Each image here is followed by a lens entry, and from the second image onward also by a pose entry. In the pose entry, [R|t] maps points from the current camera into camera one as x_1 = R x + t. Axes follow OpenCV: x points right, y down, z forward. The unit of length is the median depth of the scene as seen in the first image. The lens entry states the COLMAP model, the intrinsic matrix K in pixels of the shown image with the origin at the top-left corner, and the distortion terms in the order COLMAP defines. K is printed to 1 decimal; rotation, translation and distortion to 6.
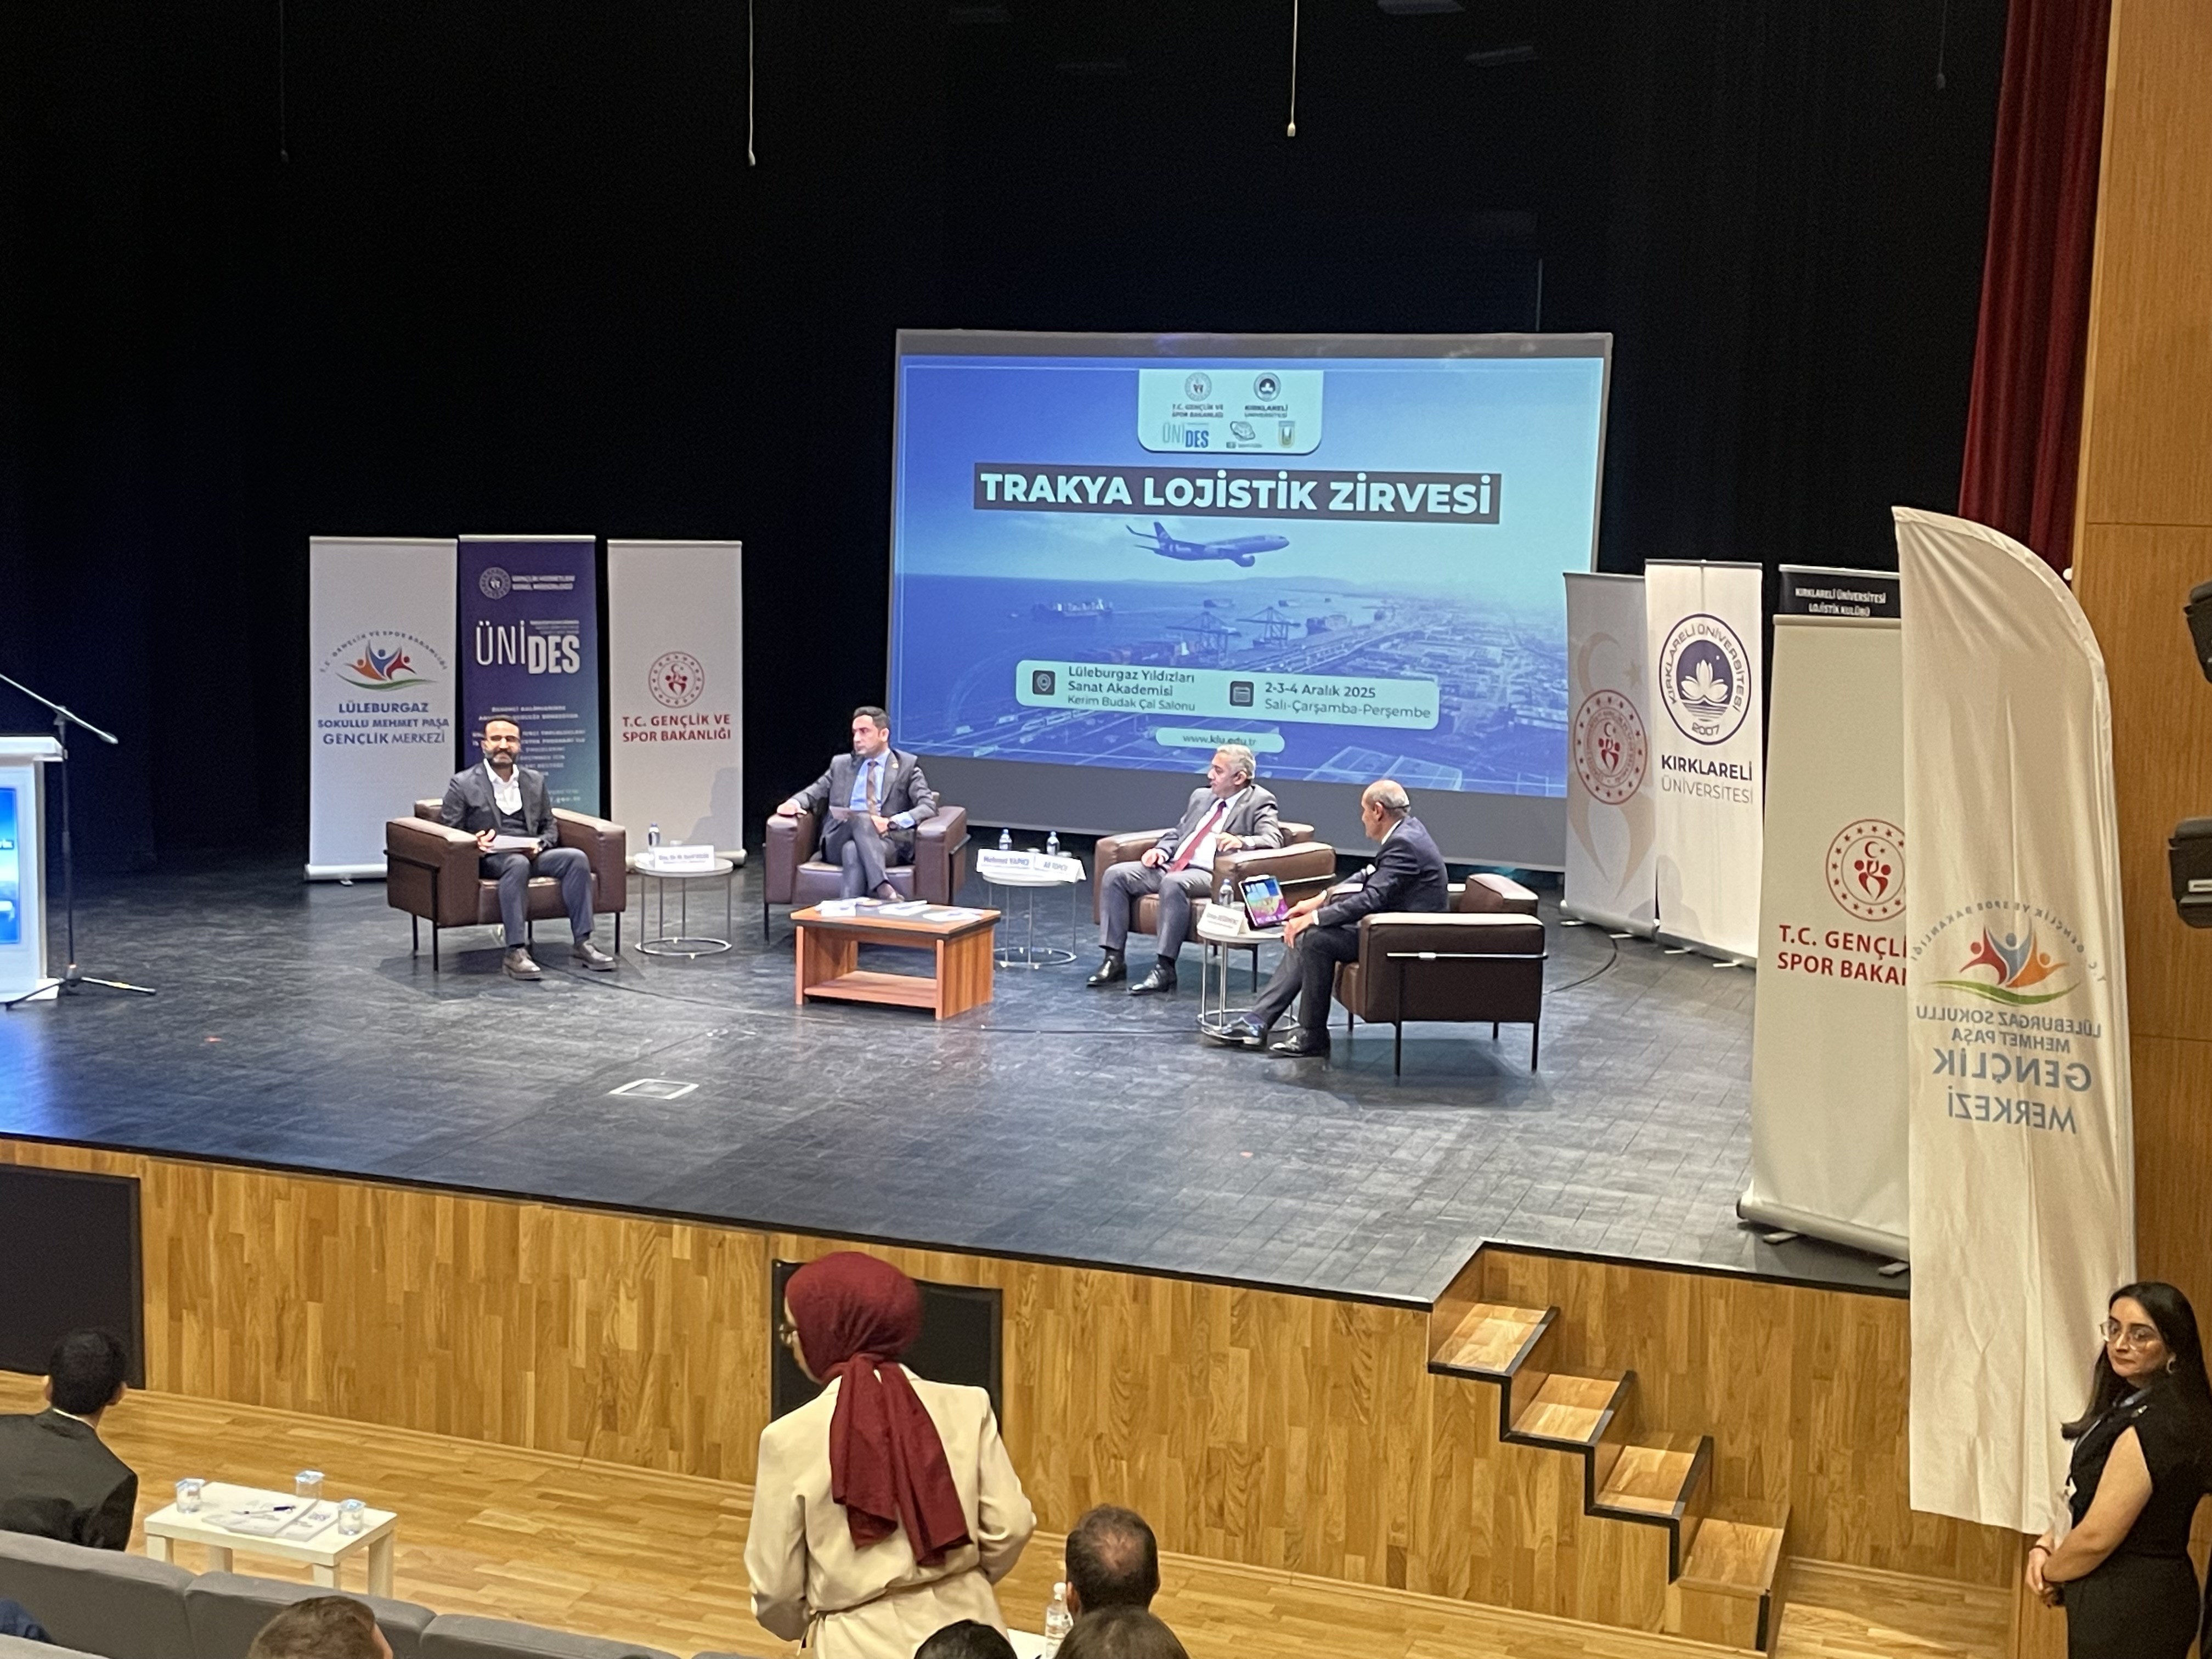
lens RADIAL K [[2798.4, 0, 1099.5], [0, 2798.4, 822.9], [0, 0, 1]] dist [0.103162, 0.000000]
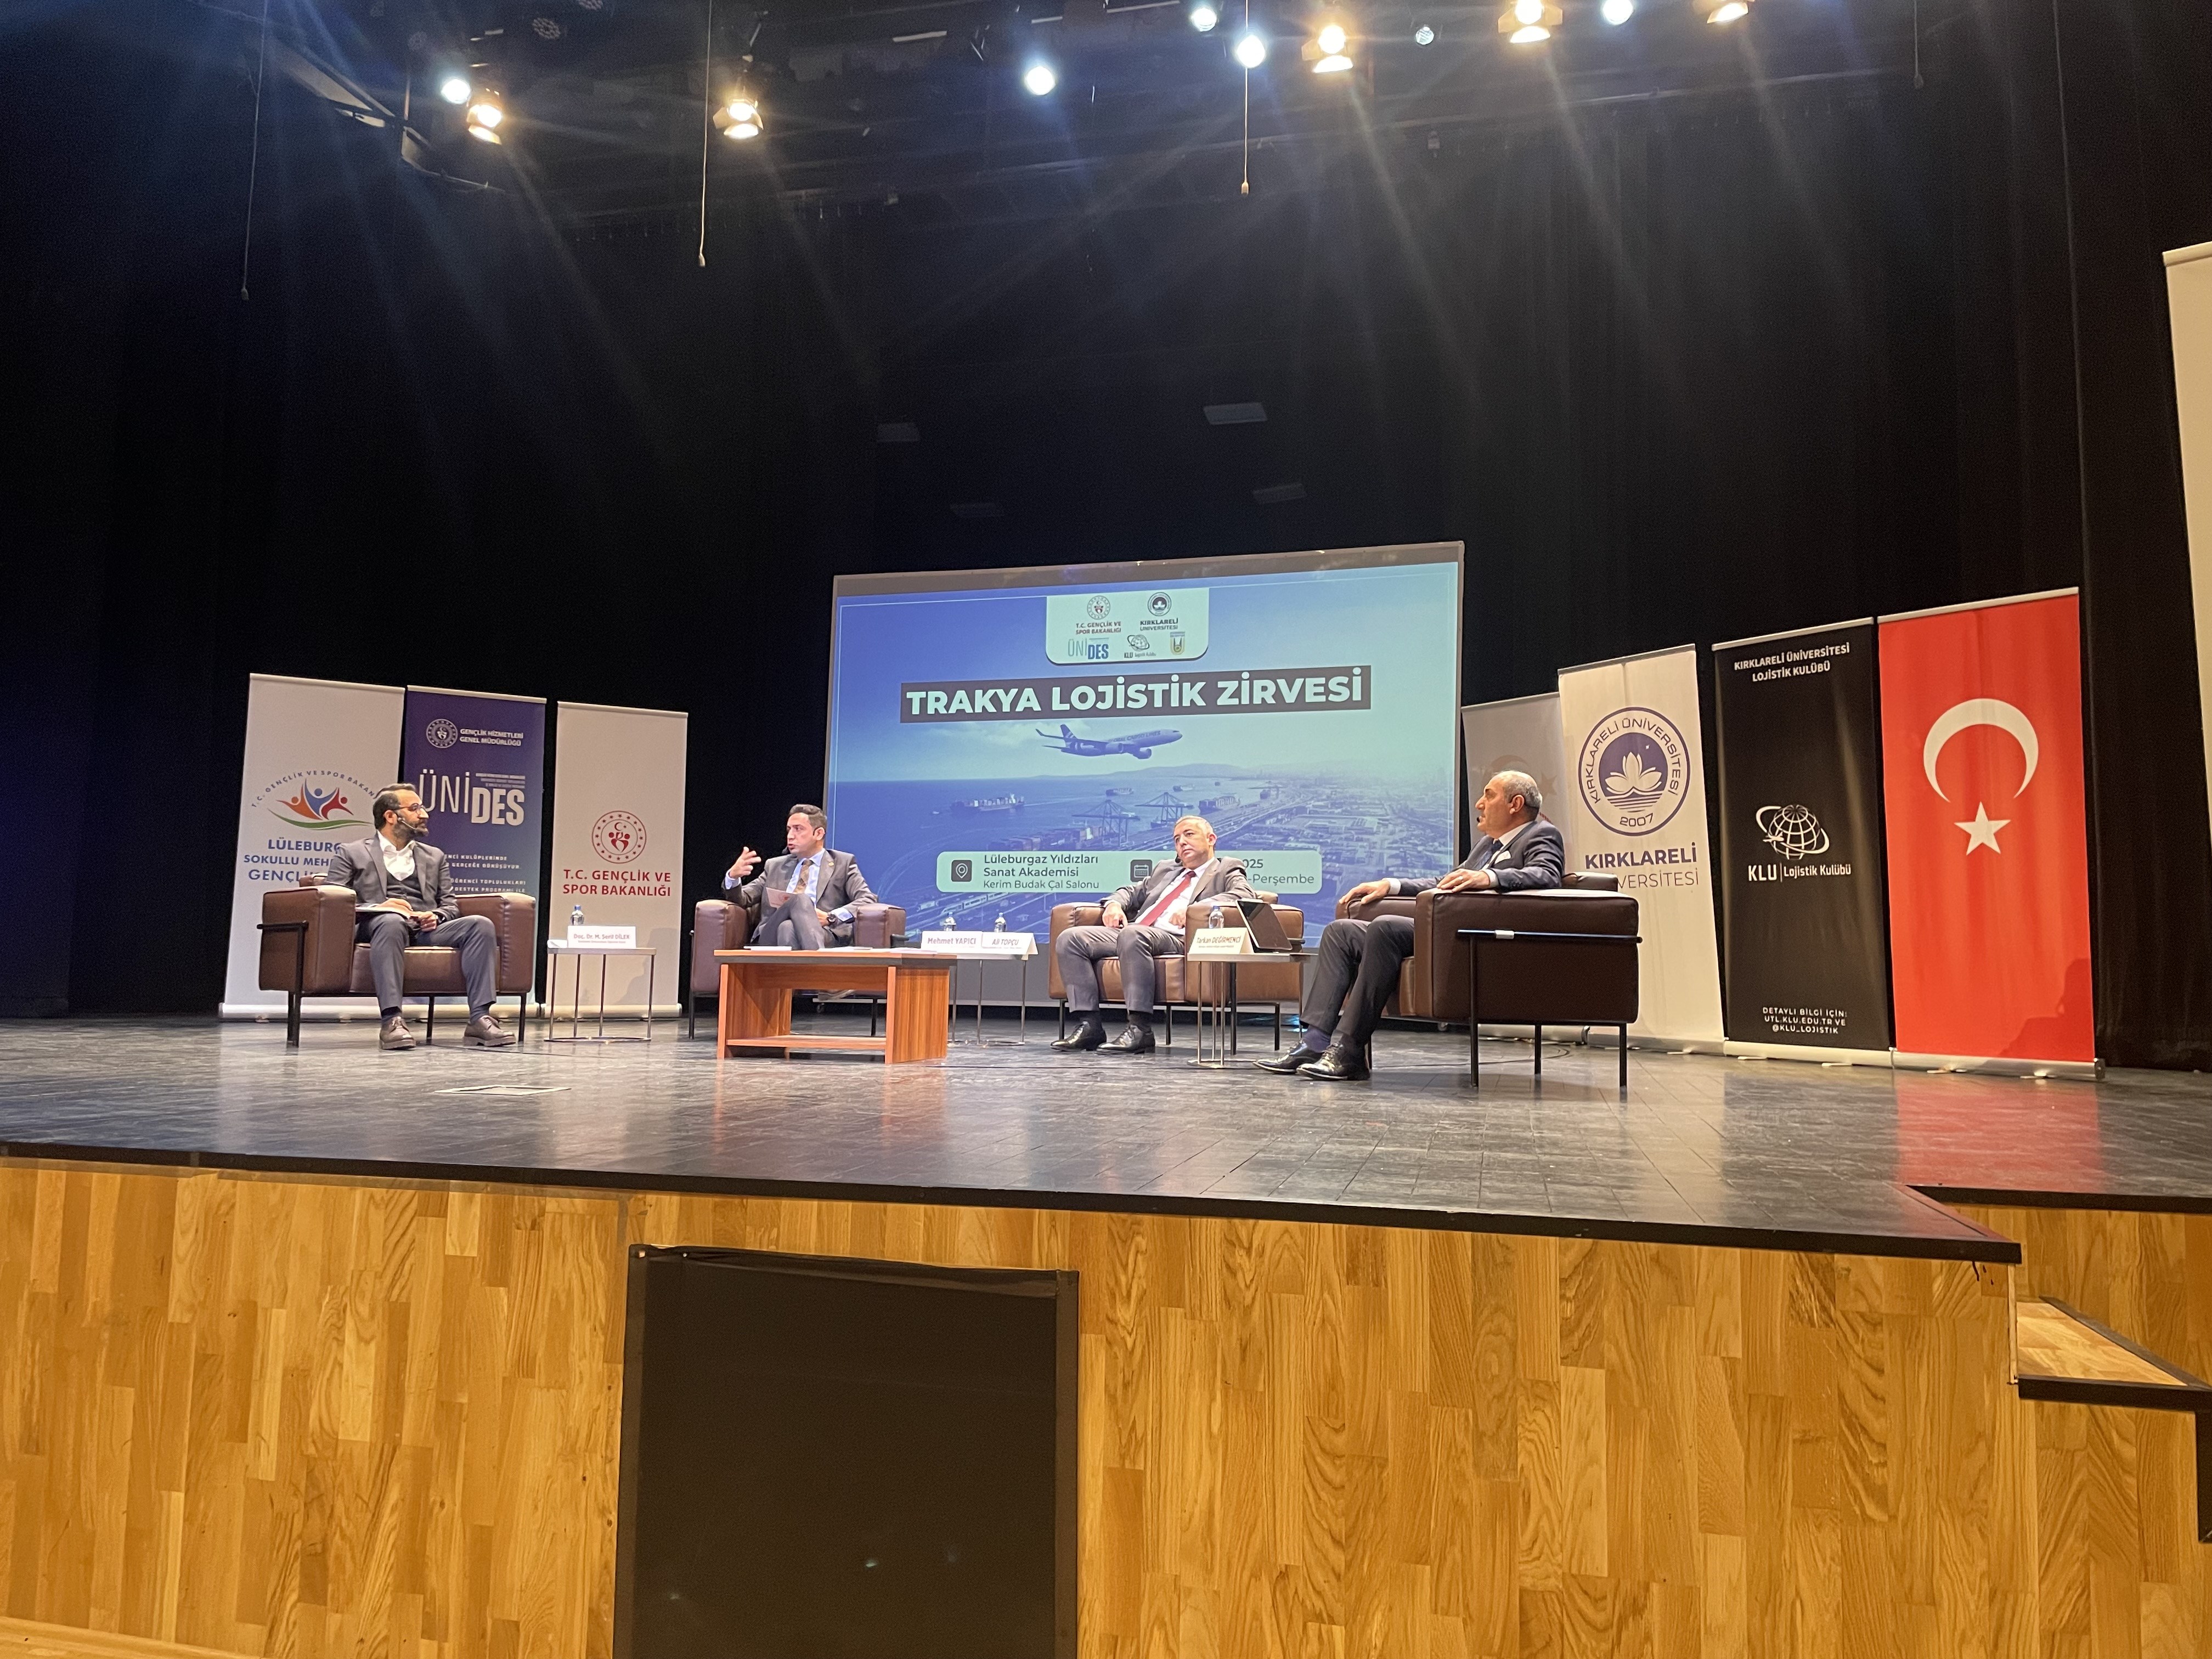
lens RADIAL K [[1834.3, 0, 1125.9], [0, 1834.3, 745.3], [0, 0, 1]] dist [0.086956, -0.117973]
pose [[0.995527, 0.002302, 0.094448, -0.034679], [0.018020, 0.976723, -0.213745, 0.086017], [-0.092742, 0.214491, 0.972313, 0.387257]]
